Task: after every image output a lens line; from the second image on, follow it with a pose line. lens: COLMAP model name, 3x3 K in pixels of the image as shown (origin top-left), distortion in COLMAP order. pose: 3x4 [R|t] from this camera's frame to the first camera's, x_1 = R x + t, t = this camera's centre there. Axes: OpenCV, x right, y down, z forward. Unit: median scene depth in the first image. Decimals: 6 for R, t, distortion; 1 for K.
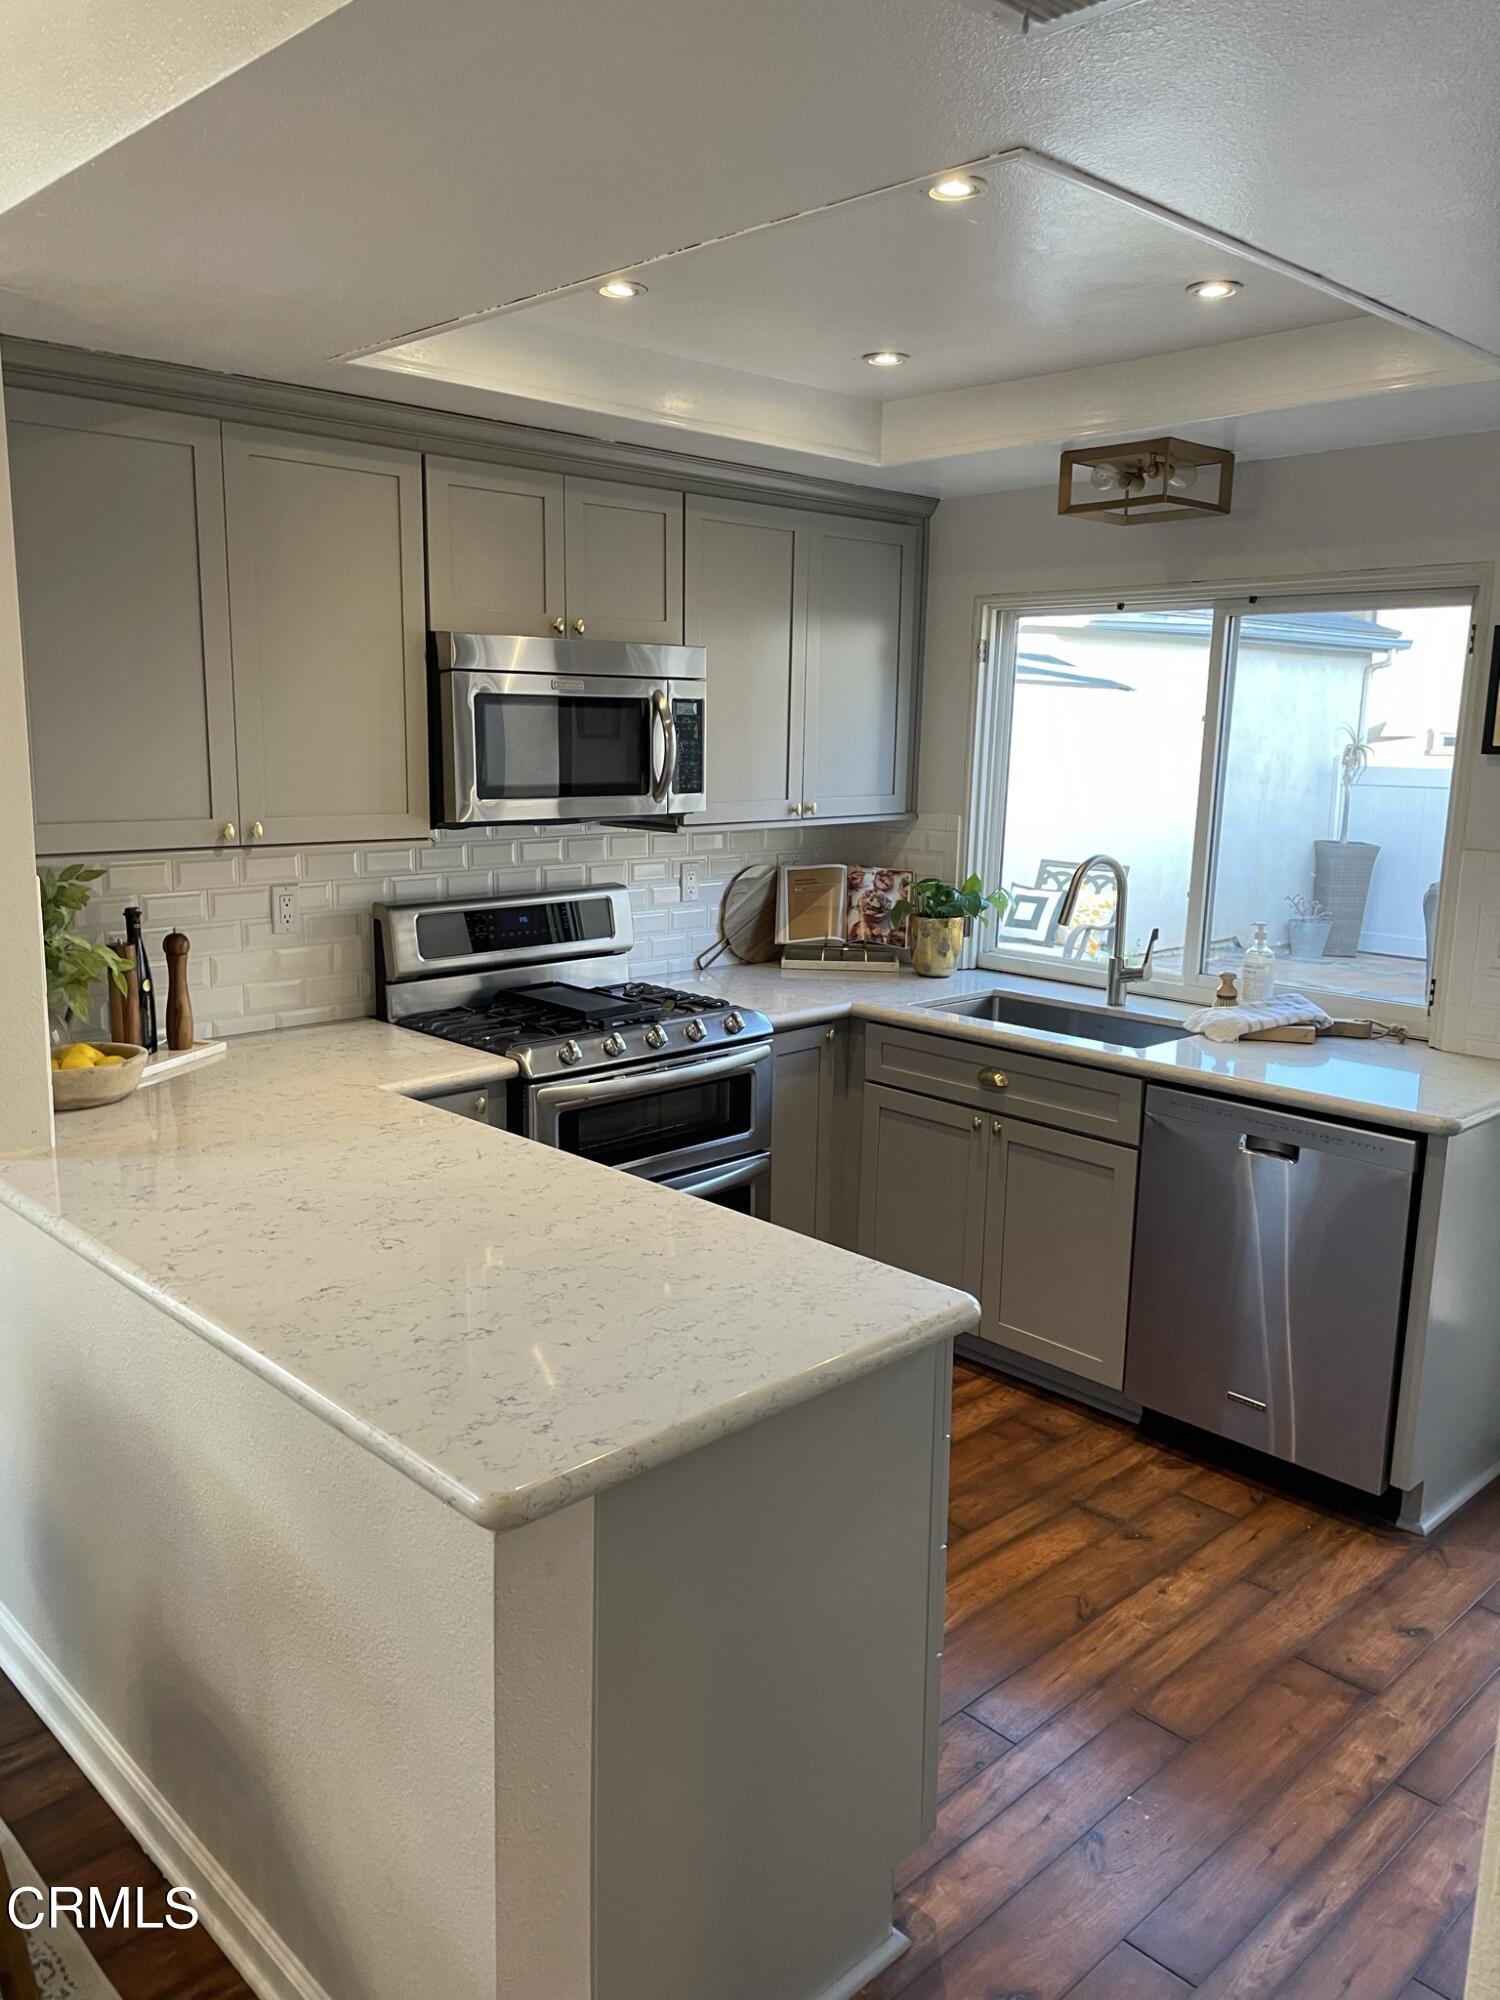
lens RADIAL K [[1517.4, 0, 738.4], [0, 1517.4, 998.5], [0, 0, 1]] dist [0.107807, -0.145268]
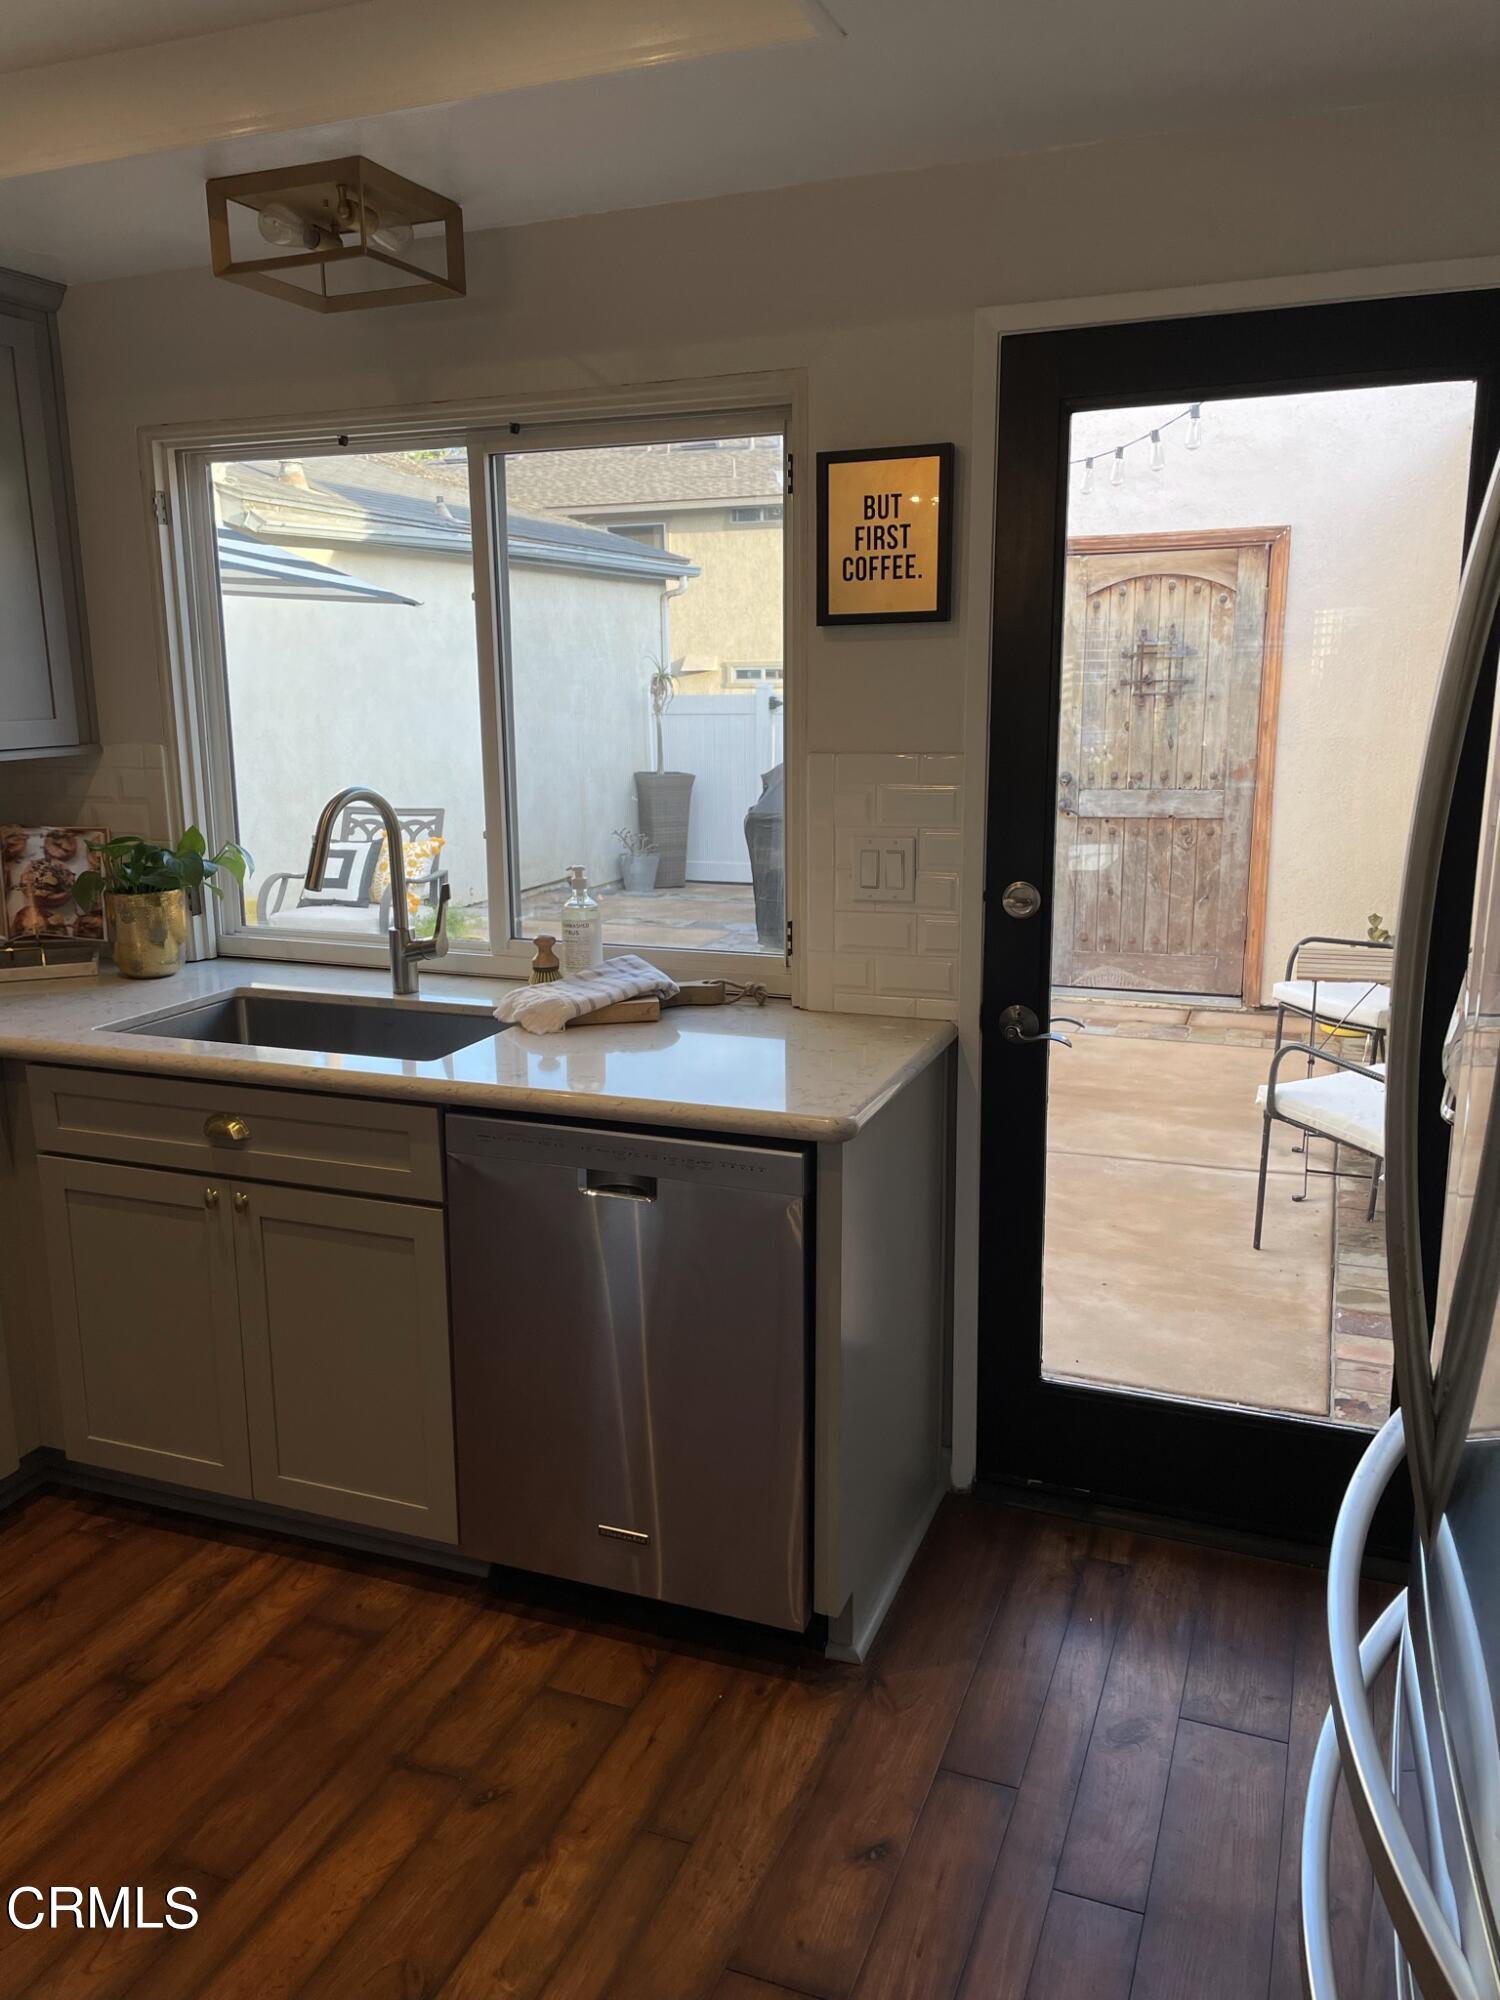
lens RADIAL K [[1517.4, 0, 738.4], [0, 1517.4, 998.5], [0, 0, 1]] dist [0.107807, -0.145268]
pose [[0.909504, -0.117502, 0.398743, 0.100795], [0.104389, 0.993041, 0.054525, -0.016315], [-0.402374, -0.007966, 0.915441, 0.267187]]
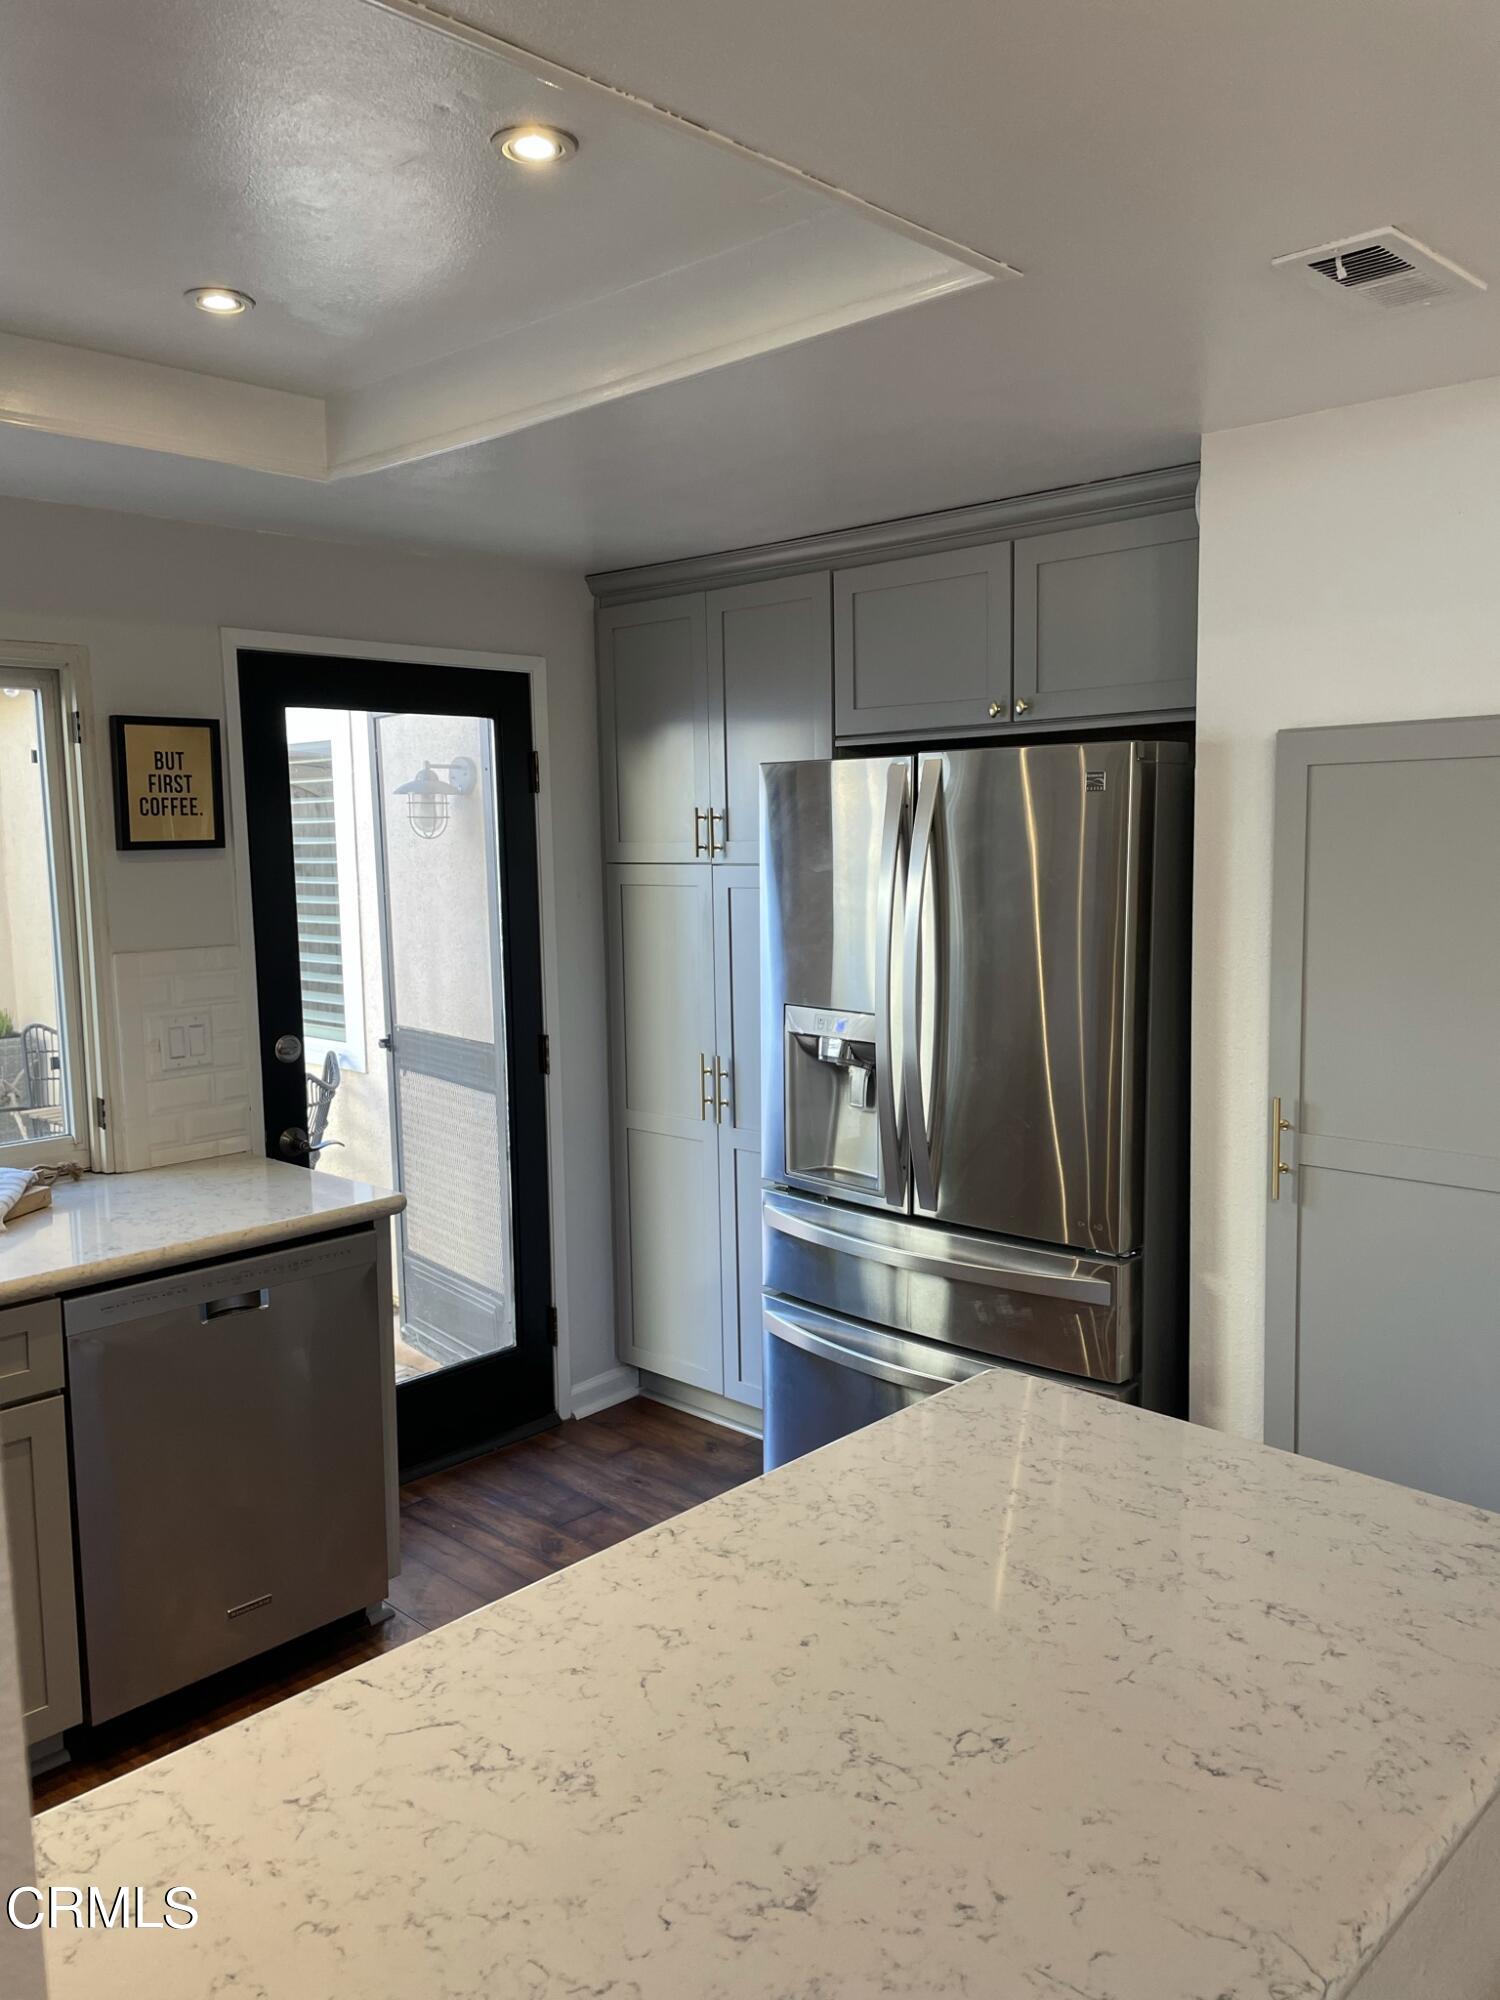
lens RADIAL K [[1526.0, 0, 750.0], [0, 1526.0, 1000.0], [0, 0, 1]] dist [0.085482, -0.117806]
pose [[-0.051765, -0.129433, 0.990236, -0.404600], [0.193922, 0.971389, 0.137107, -0.105758], [-0.979650, 0.199126, -0.025184, 0.566171]]
